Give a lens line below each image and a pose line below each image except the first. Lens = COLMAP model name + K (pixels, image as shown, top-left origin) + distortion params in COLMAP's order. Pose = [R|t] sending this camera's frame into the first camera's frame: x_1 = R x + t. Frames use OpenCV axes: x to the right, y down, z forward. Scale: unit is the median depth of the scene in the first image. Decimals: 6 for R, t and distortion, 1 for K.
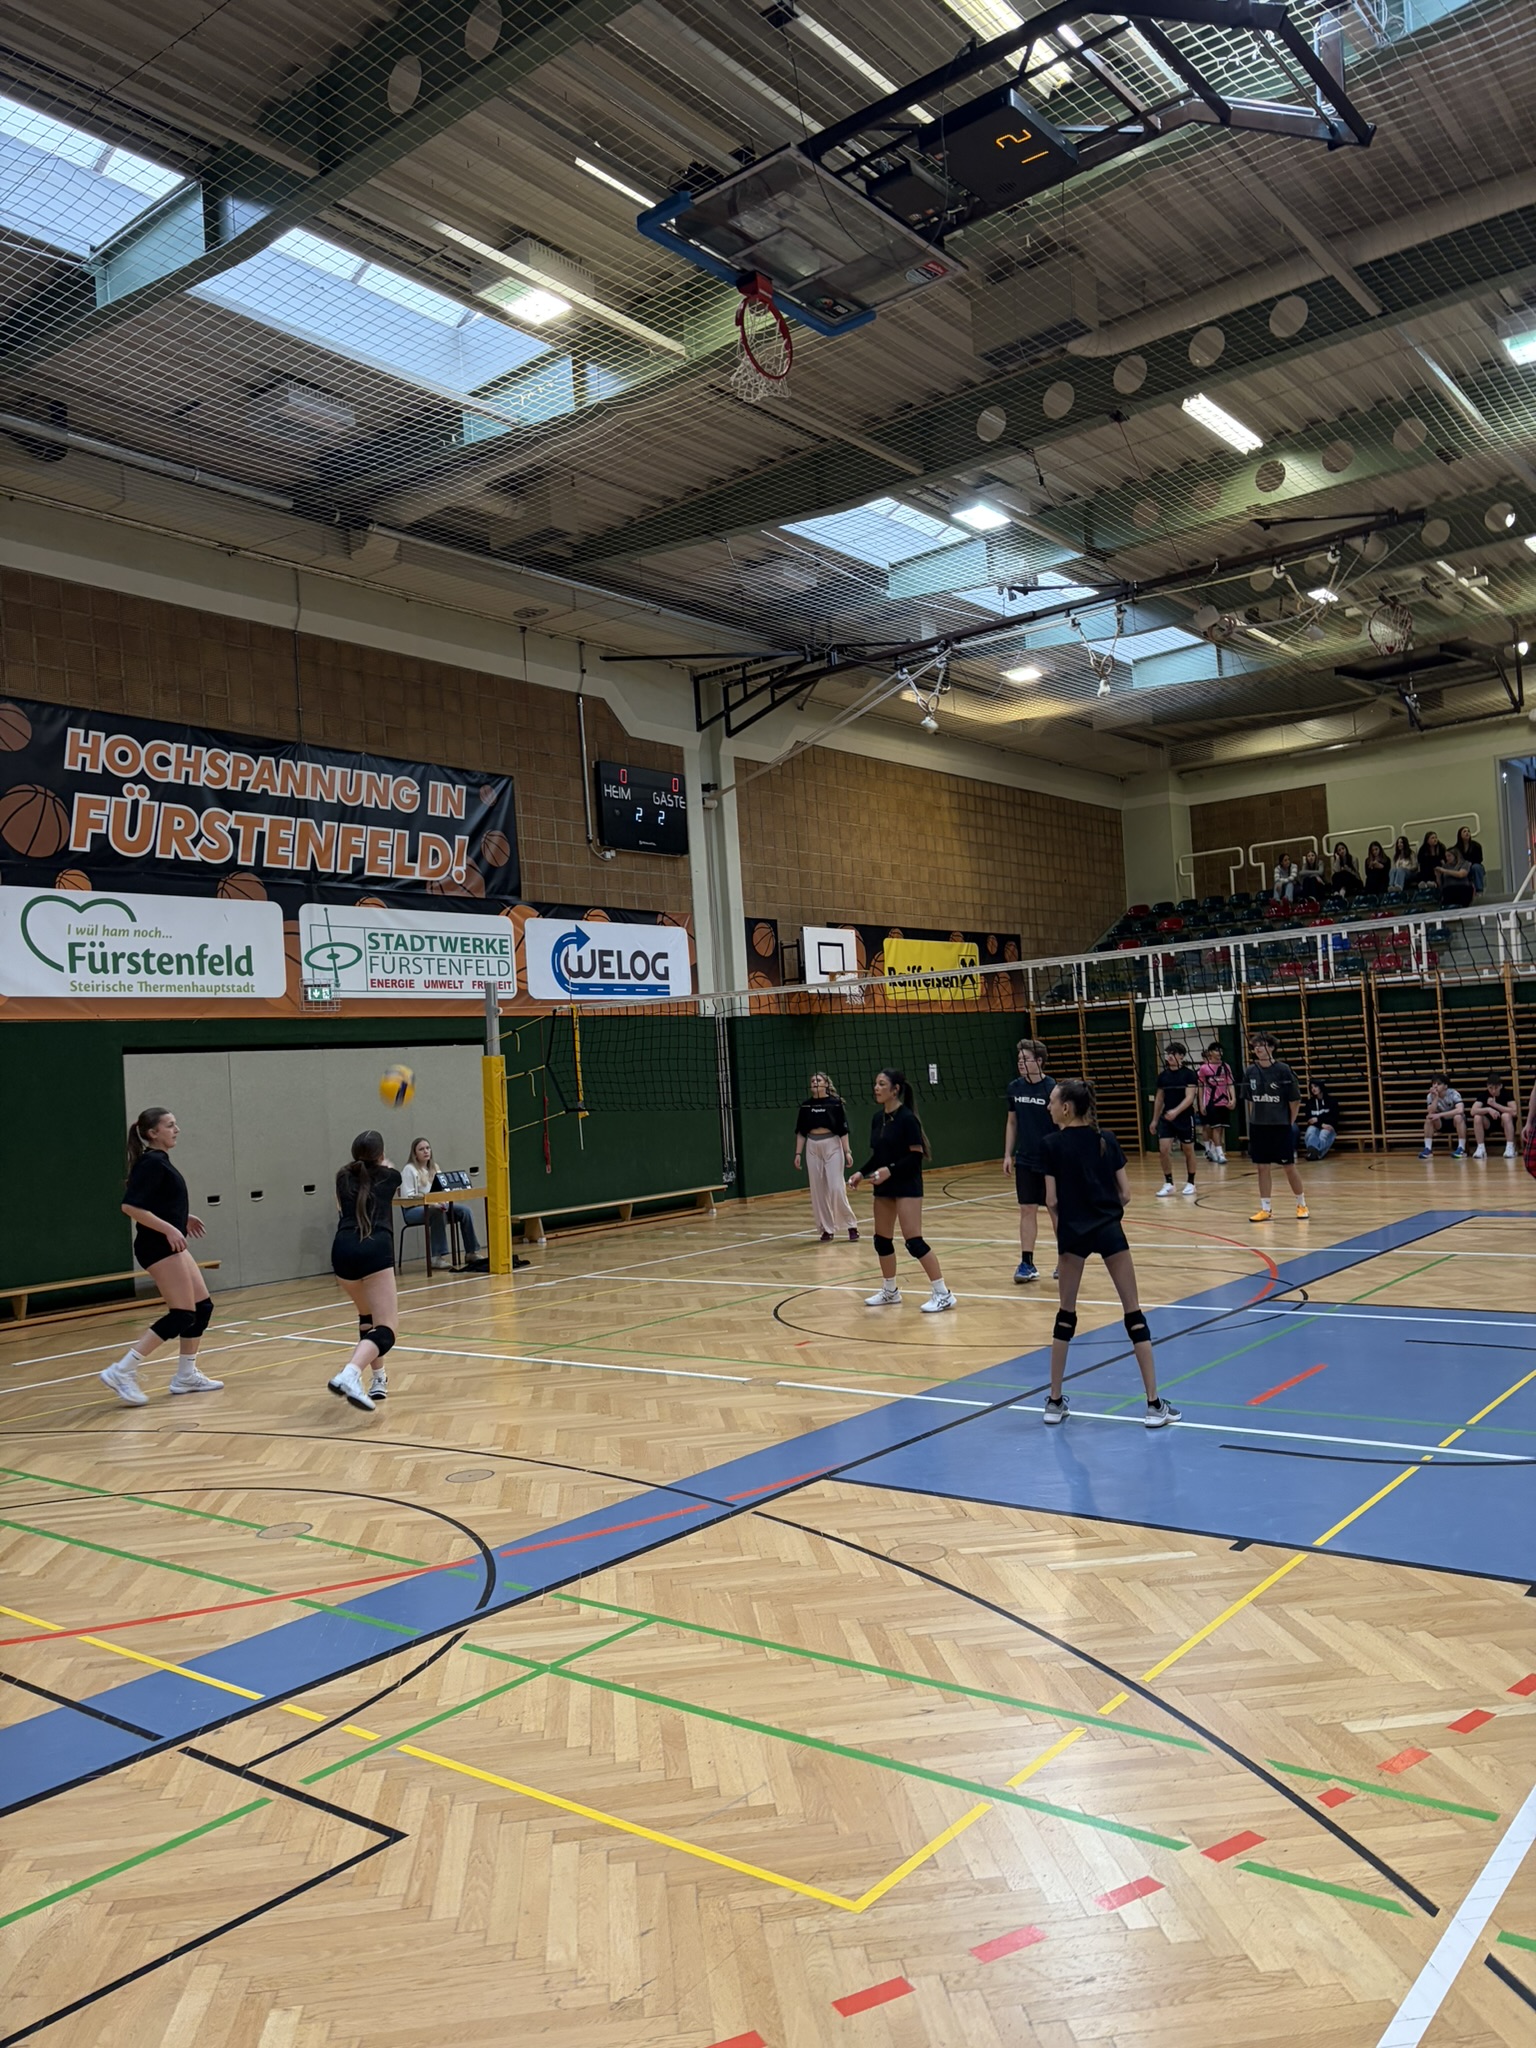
lens RADIAL K [[1552.5, 0, 765.7], [0, 1552.5, 1008.8], [0, 0, 1]] dist [0.060669, -0.055600]
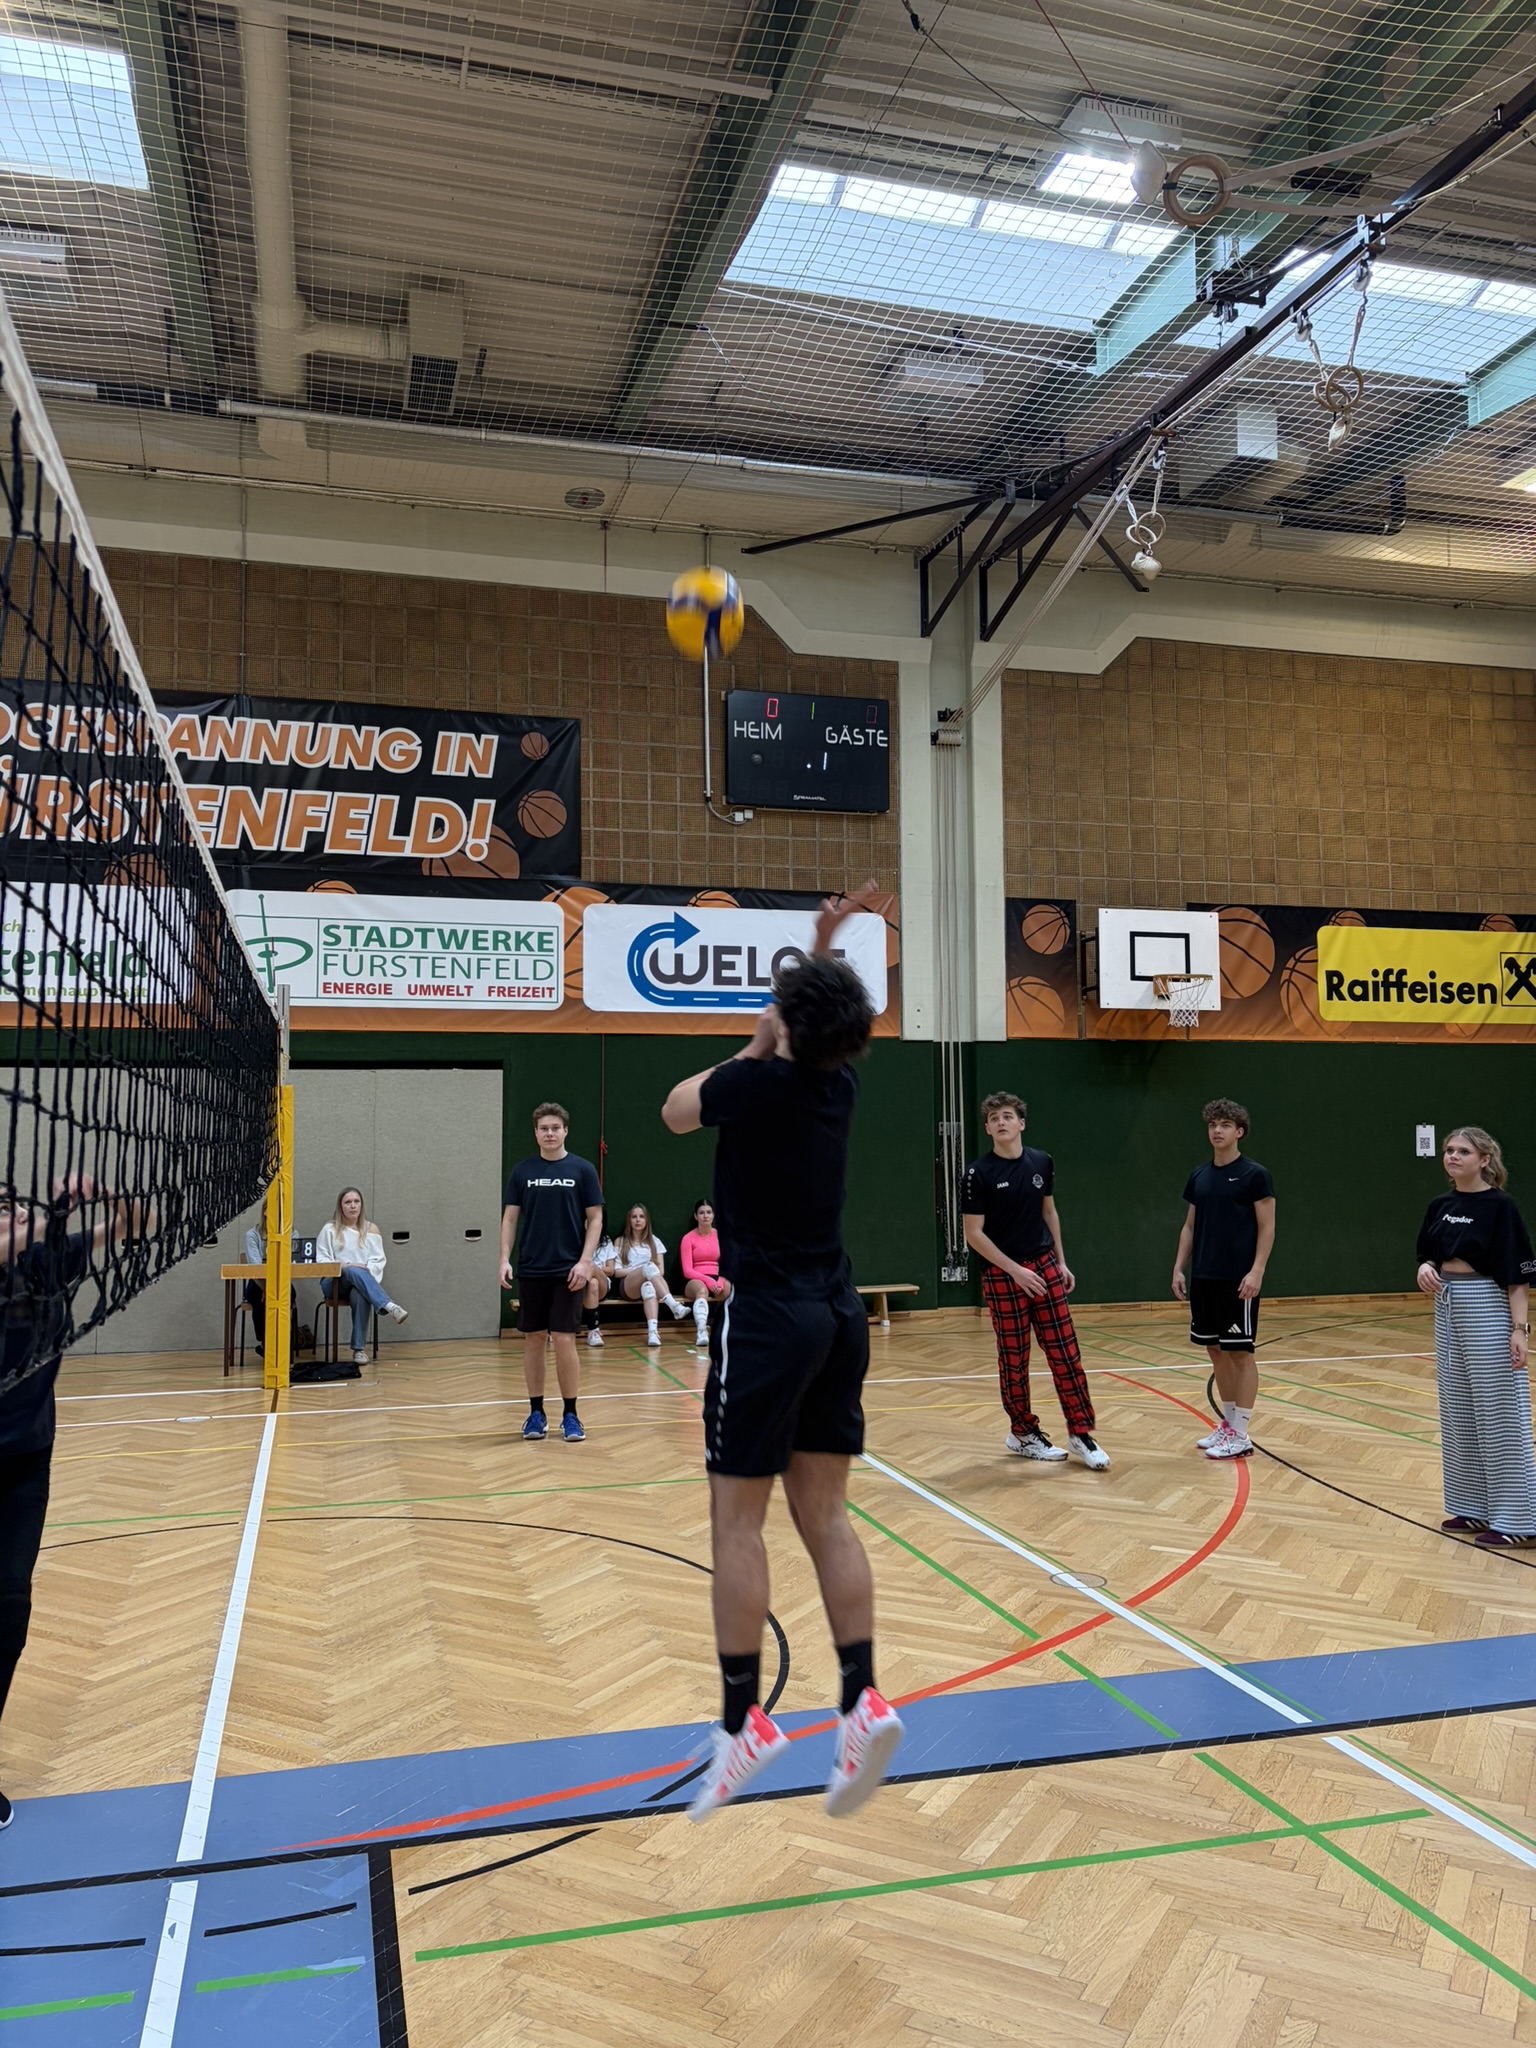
lens RADIAL K [[1552.5, 0, 742.6], [0, 1552.5, 991.3], [0, 0, 1]] dist [0.060669, -0.055600]
pose [[0.810053, 0.000267, -0.586357, 0.348520], [-0.015602, 0.999656, -0.021098, -0.001125], [0.586149, 0.026239, 0.809778, 0.432746]]
